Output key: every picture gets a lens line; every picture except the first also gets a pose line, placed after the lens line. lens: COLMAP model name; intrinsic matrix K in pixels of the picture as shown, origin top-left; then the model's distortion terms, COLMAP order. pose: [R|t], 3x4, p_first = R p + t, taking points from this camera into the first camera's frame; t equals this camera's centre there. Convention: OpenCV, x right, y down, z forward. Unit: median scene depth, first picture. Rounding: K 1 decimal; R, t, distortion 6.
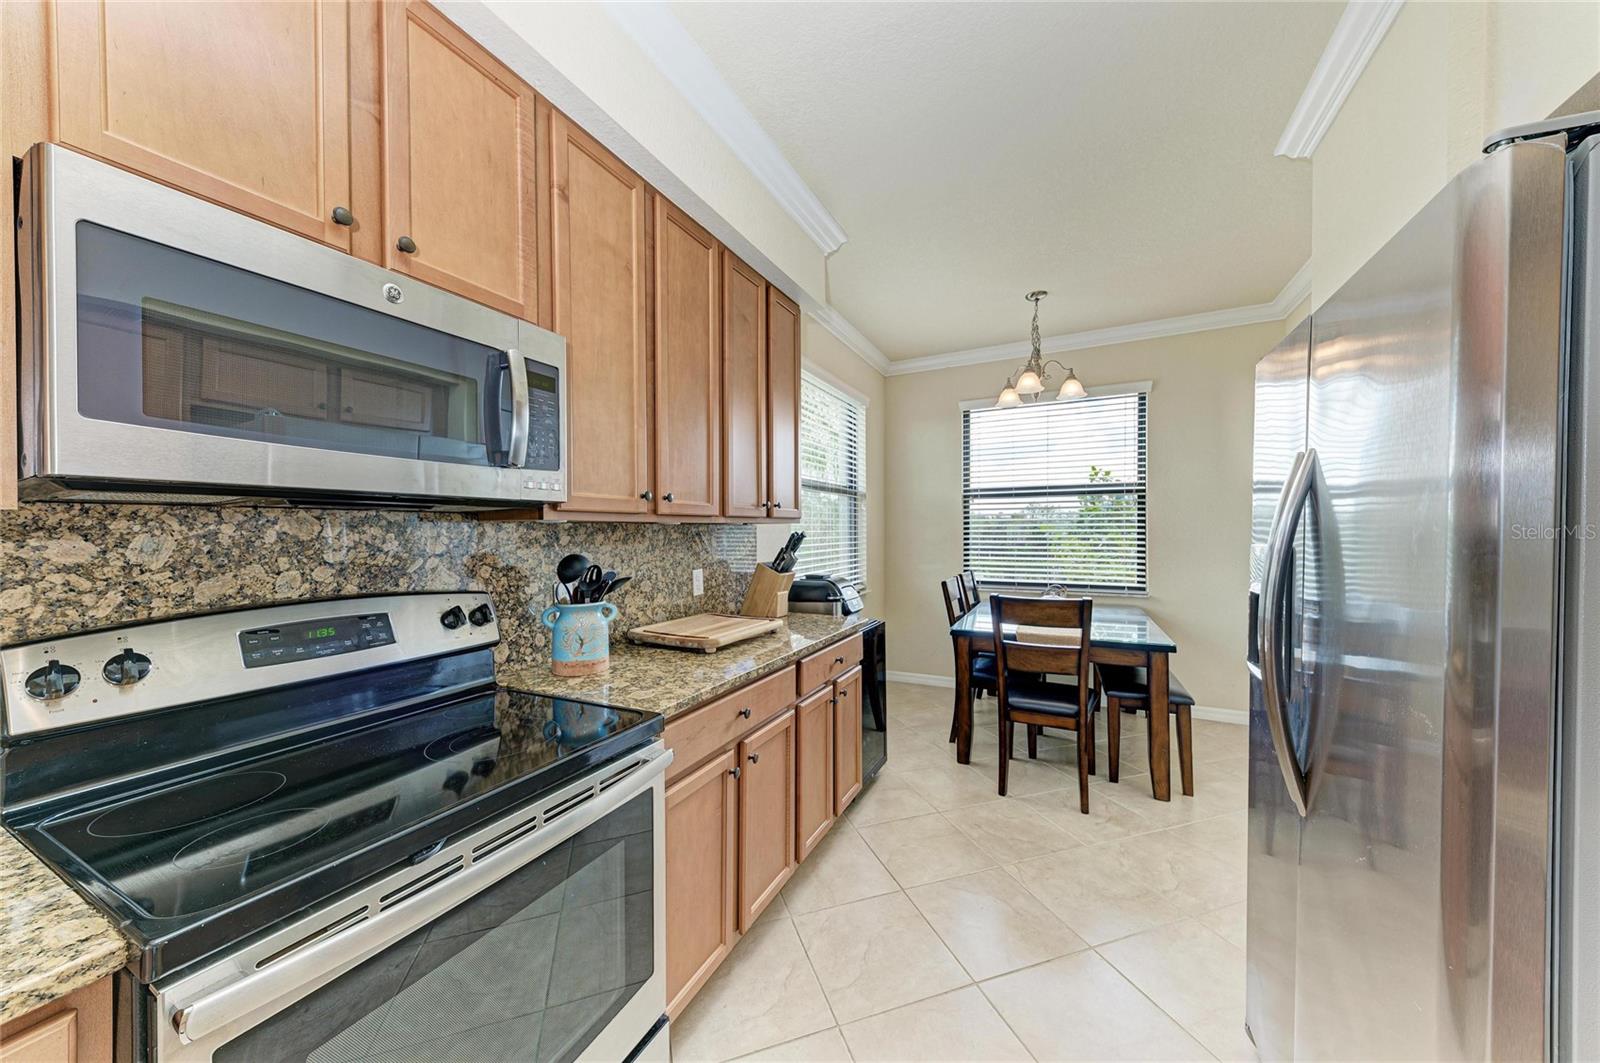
lens RADIAL K [[556.4, 0, 805.3], [0, 556.4, 542.1], [0, 0, 1]] dist [0.009745, 0.000033]
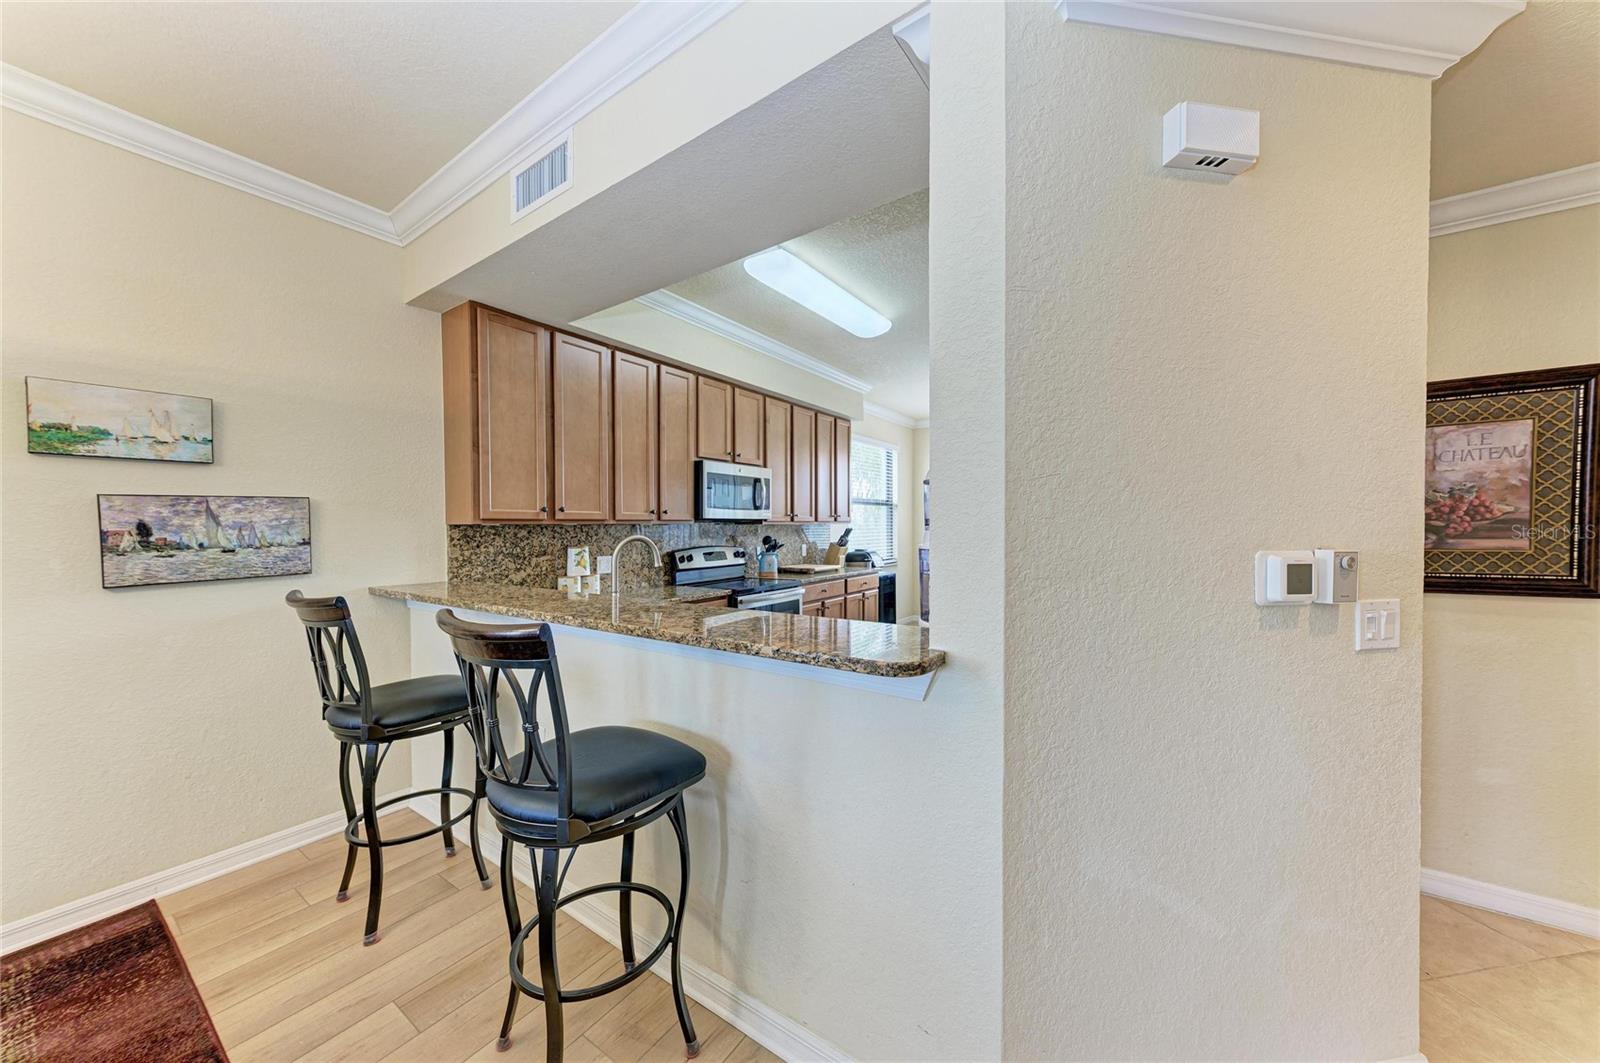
lens RADIAL K [[556.4, 0, 800.1], [0, 556.4, 535.0], [0, 0, 1]] dist [0.009745, 0.000033]
pose [[0.988236, -0.005499, -0.152836, 0.186720], [0.004205, 0.999952, -0.008794, 0.039032], [0.152877, 0.008048, 0.988212, -1.675048]]
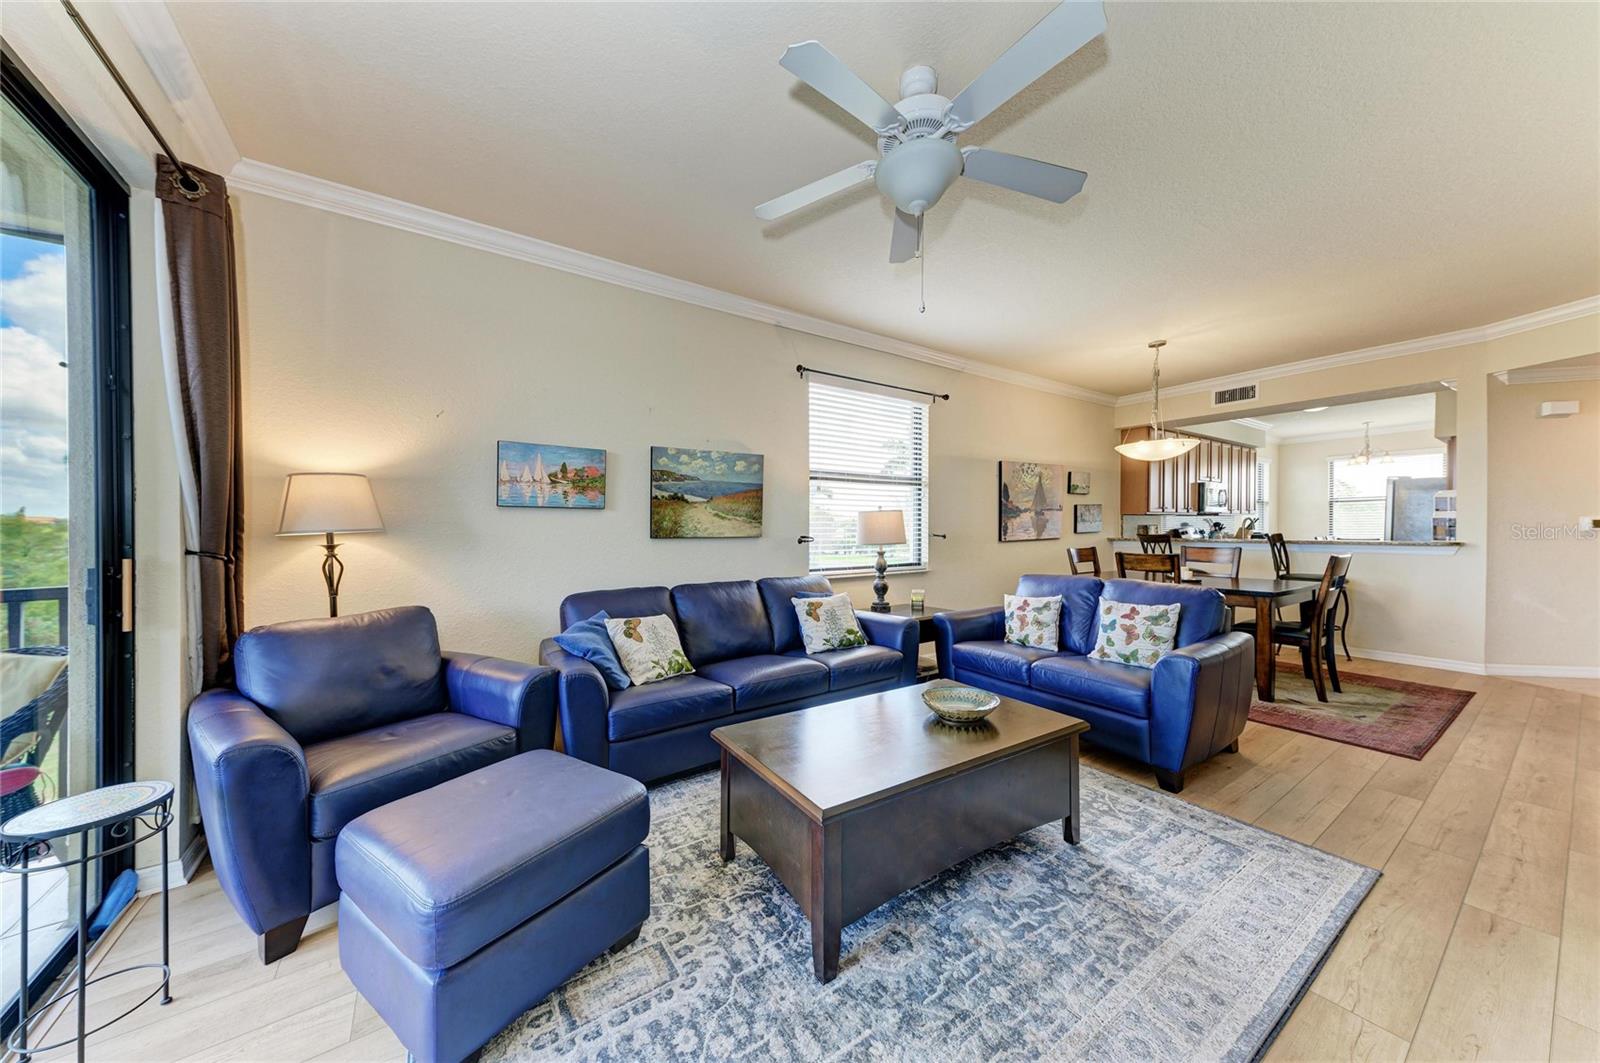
lens RADIAL K [[538.8, 0, 807.8], [0, 538.8, 529.4], [0, 0, 1]] dist [0.020533, -0.000023]
pose [[0.868609, -0.001972, -0.495495, -1.027452], [-0.005402, 0.999895, -0.013450, 0.156867], [0.495469, 0.014359, 0.868507, -4.578248]]
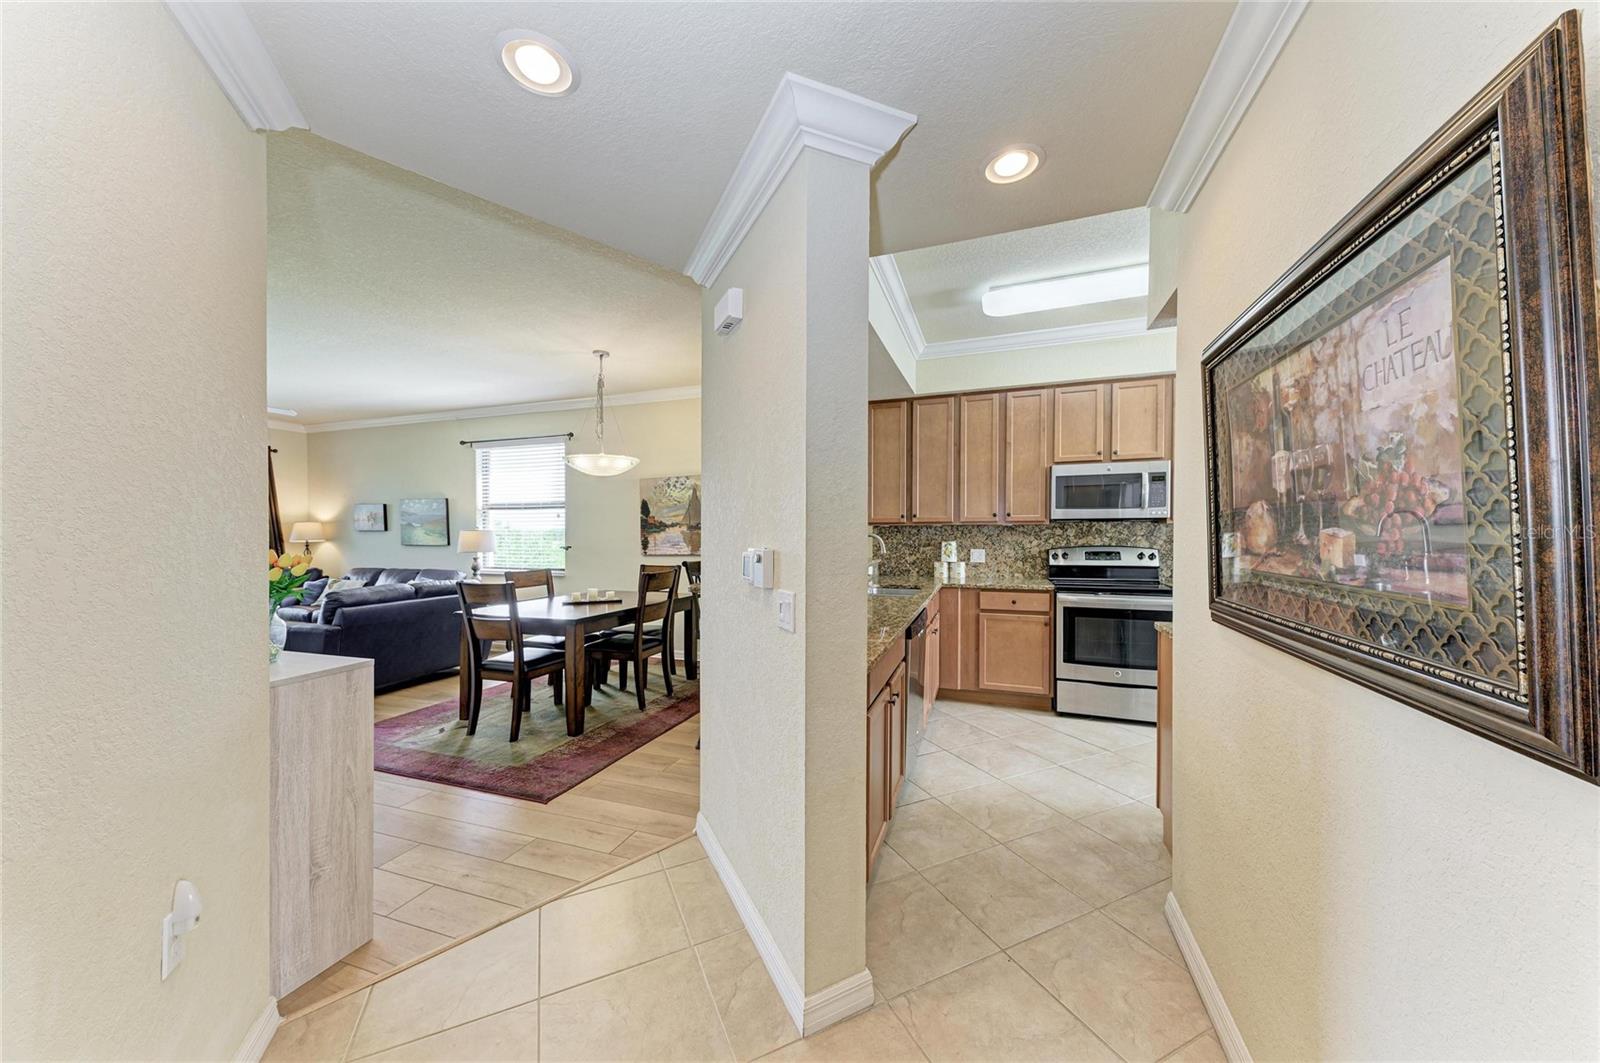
lens RADIAL K [[556.4, 0, 799.1], [0, 556.4, 528.5], [0, 0, 1]] dist [0.009745, 0.000033]
pose [[0.104017, -0.001531, -0.994574, 1.713366], [-0.015914, 0.999868, -0.003203, 0.018804], [0.994448, 0.016161, 0.103979, -0.918215]]
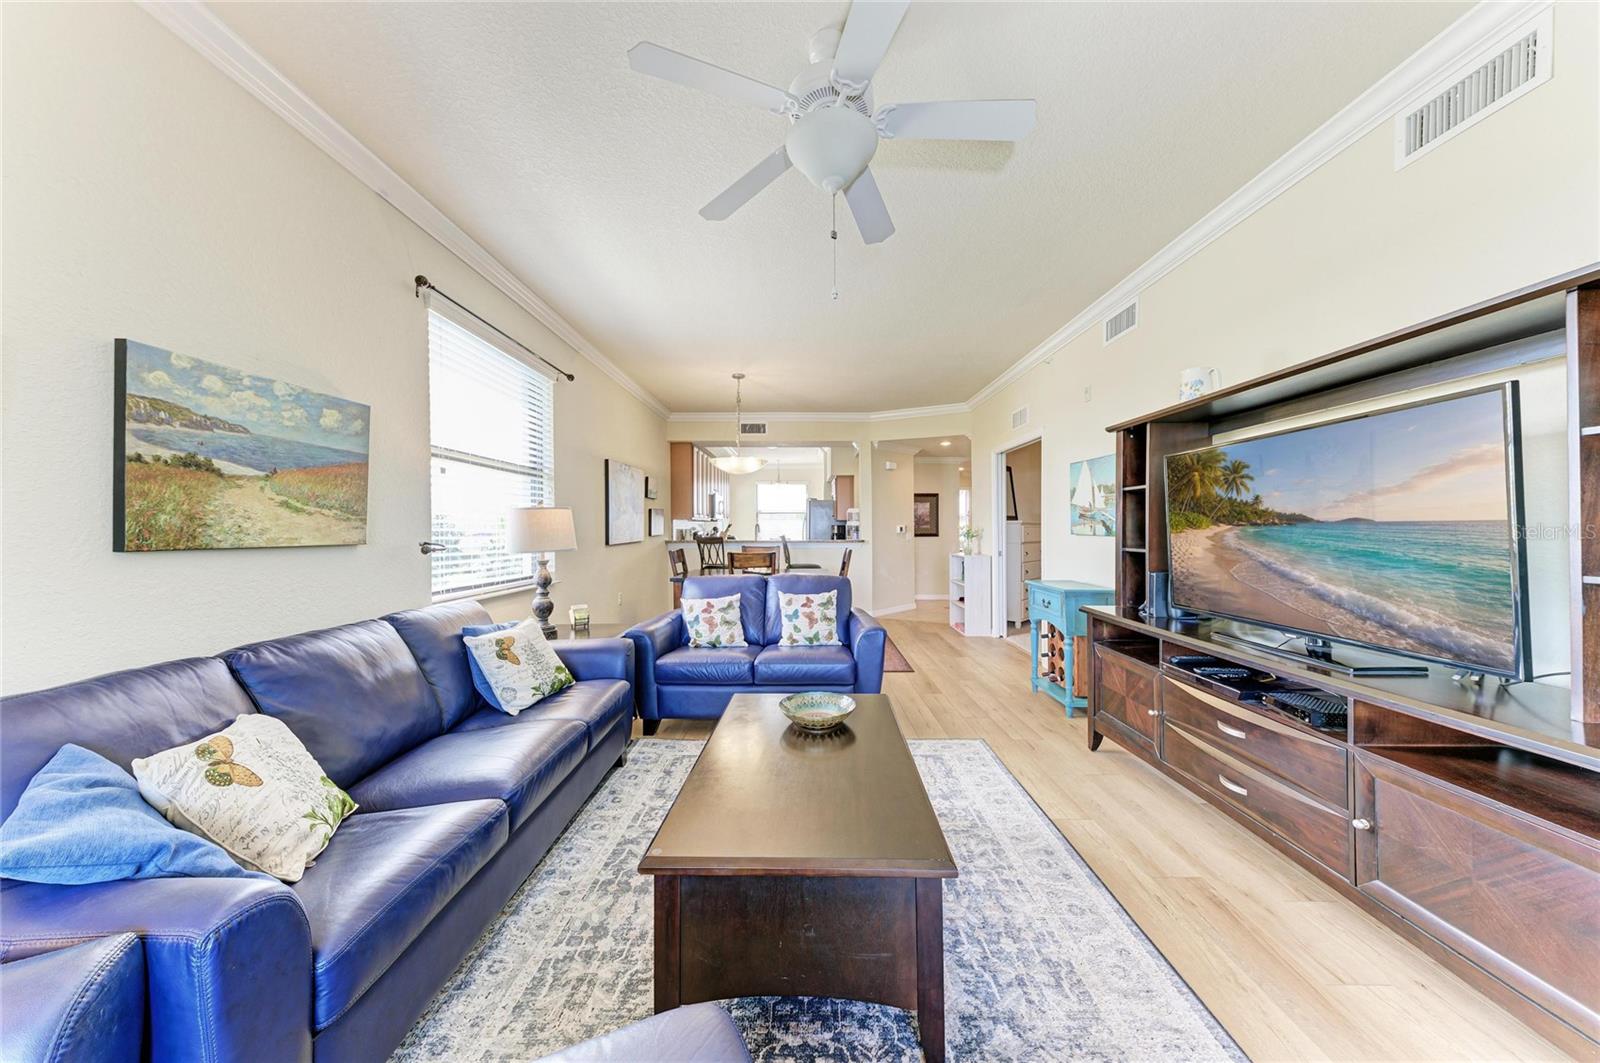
lens RADIAL K [[538.8, 0, 802.3], [0, 538.8, 531.6], [0, 0, 1]] dist [0.020533, -0.000023]
pose [[0.901075, -0.001487, 0.433662, -1.855141], [0.008294, 0.999870, -0.013805, 0.155171], [-0.433585, 0.016036, 0.900970, -4.410420]]
